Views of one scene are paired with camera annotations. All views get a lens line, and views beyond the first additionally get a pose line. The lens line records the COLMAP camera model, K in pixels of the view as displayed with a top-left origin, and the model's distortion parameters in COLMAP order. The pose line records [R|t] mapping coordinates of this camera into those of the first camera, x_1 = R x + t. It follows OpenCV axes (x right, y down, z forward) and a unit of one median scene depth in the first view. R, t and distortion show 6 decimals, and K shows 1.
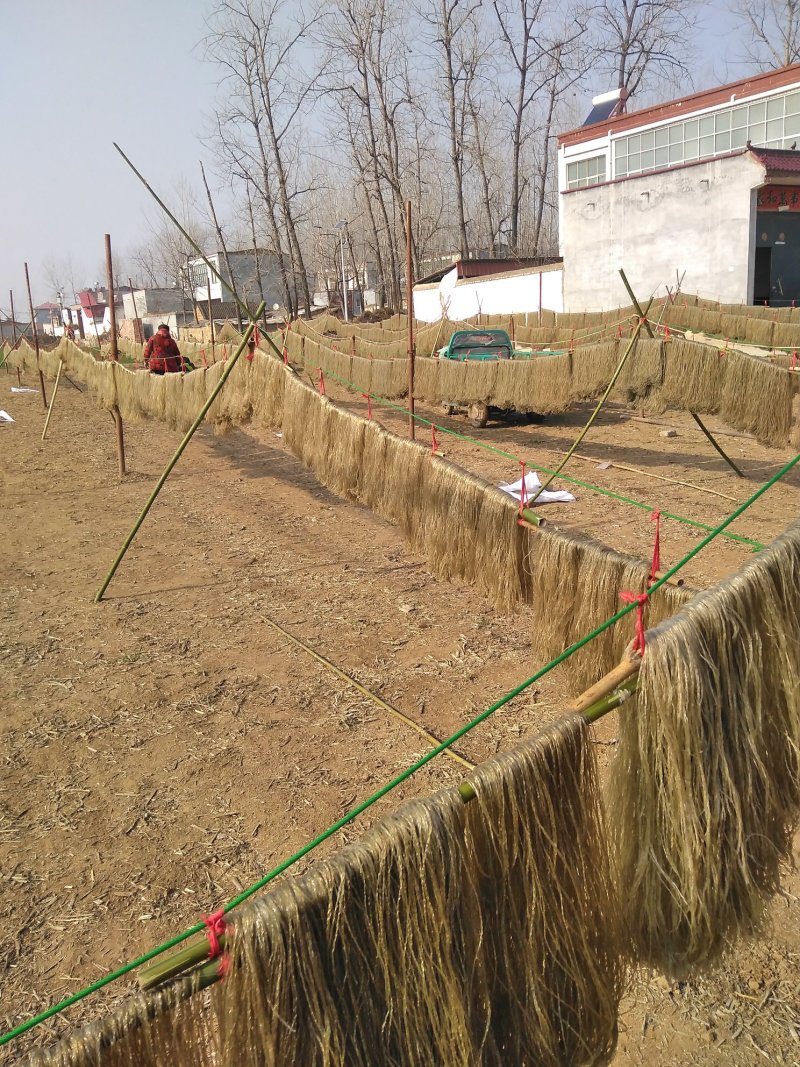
lens RADIAL K [[875.9, 0, 407.1], [0, 875.9, 532.9], [0, 0, 1]] dist [0.127450, -0.223562]
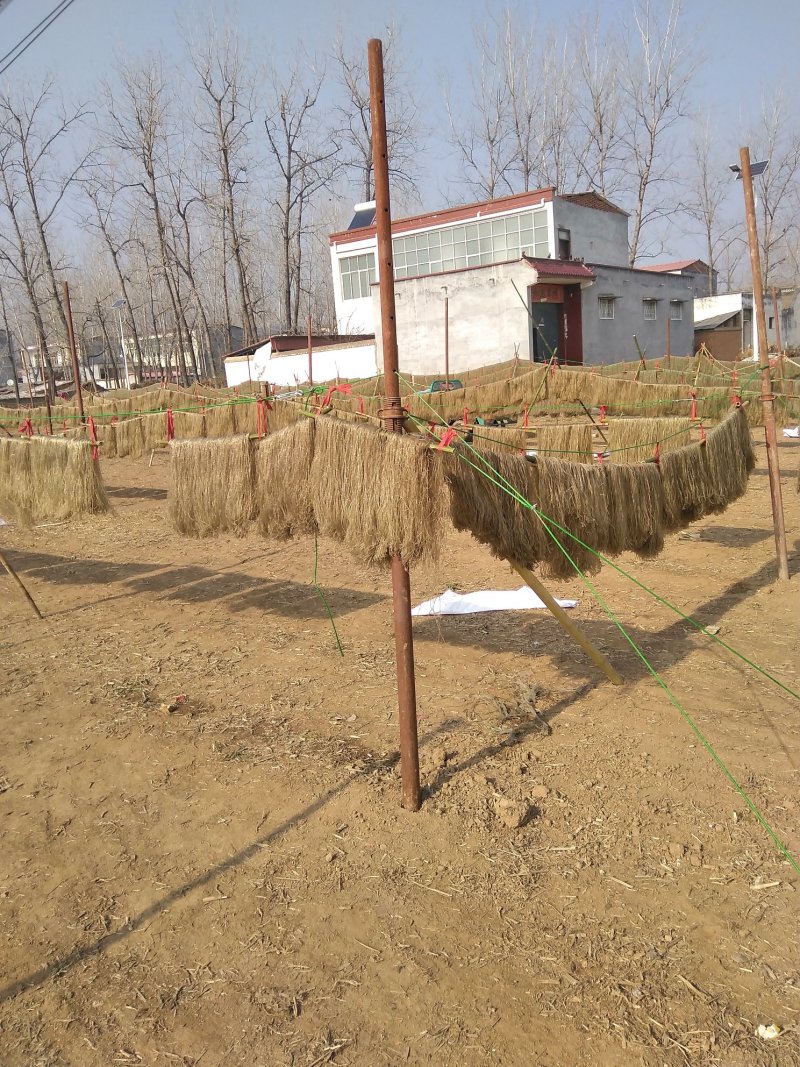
lens RADIAL K [[875.9, 0, 407.1], [0, 875.9, 532.9], [0, 0, 1]] dist [0.127450, -0.223562]
pose [[0.940127, -0.074230, 0.332642, -0.178167], [0.101370, 0.992725, -0.064968, 0.040877], [-0.325399, 0.094798, 0.940813, -0.123794]]
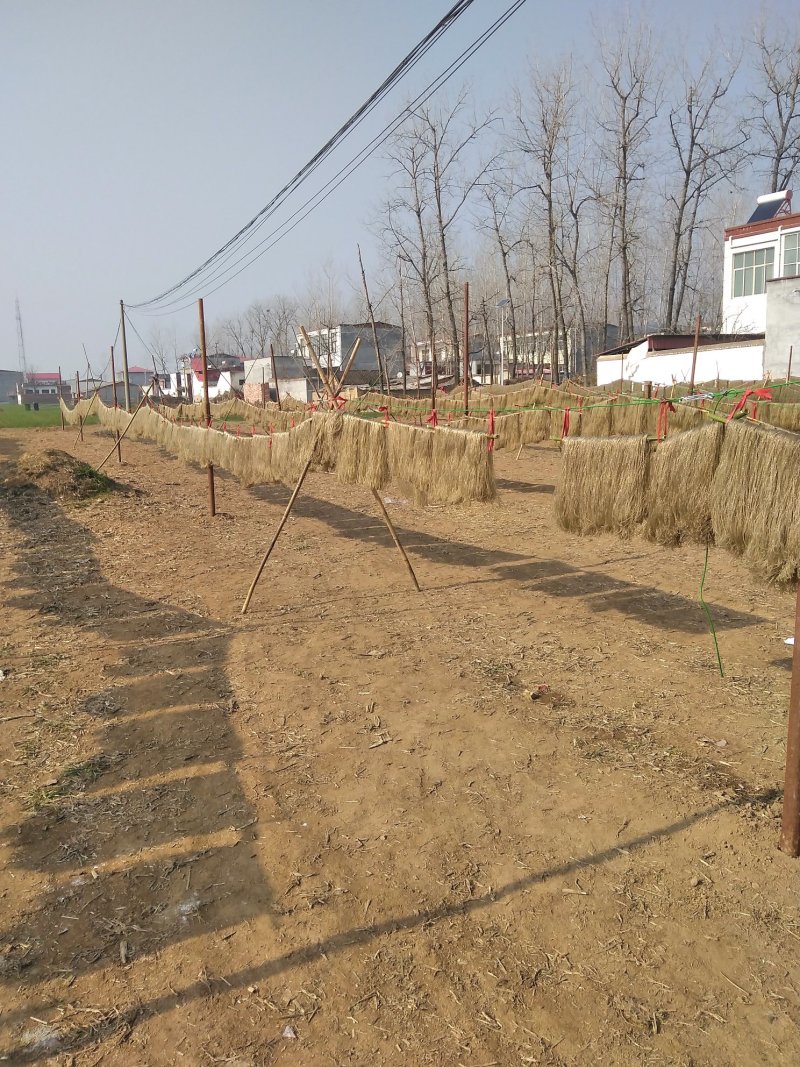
lens RADIAL K [[875.9, 0, 407.1], [0, 875.9, 532.9], [0, 0, 1]] dist [0.127450, -0.223562]
pose [[0.998196, 0.033699, -0.049692, -0.185776], [-0.037406, 0.996431, -0.075668, 0.040585], [0.046965, 0.077390, 0.995894, -0.123483]]
